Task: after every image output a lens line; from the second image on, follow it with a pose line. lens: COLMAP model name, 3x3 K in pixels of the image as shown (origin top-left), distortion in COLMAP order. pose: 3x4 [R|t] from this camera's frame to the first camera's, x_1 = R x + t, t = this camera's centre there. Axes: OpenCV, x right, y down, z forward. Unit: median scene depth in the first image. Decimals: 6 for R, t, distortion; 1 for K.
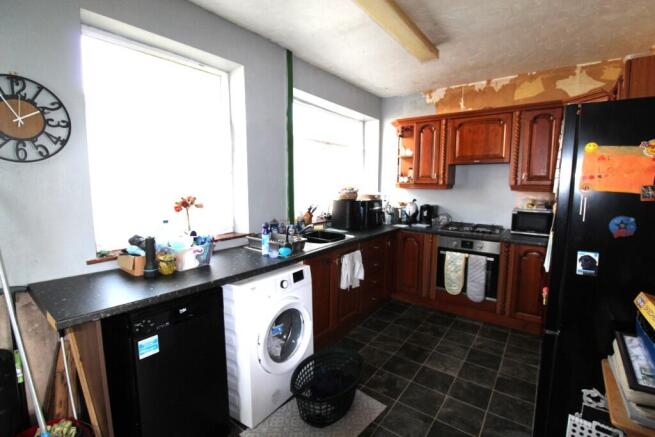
lens RADIAL K [[305.9, 0, 327.2], [0, 305.9, 216.6], [0, 0, 1]] dist [-0.020677, -0.001225]
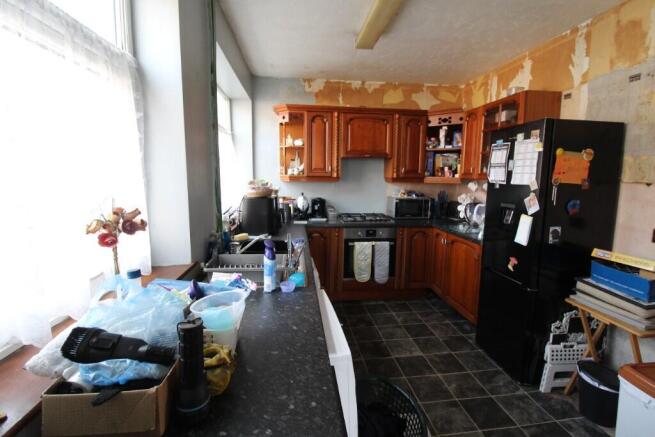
lens RADIAL K [[305.9, 0, 327.2], [0, 305.9, 216.6], [0, 0, 1]] dist [-0.020677, -0.001225]
pose [[0.717729, -0.089380, 0.690563, -0.374348], [0.071232, 0.995949, 0.054872, -0.035529], [-0.692670, 0.009807, 0.721188, 0.314480]]
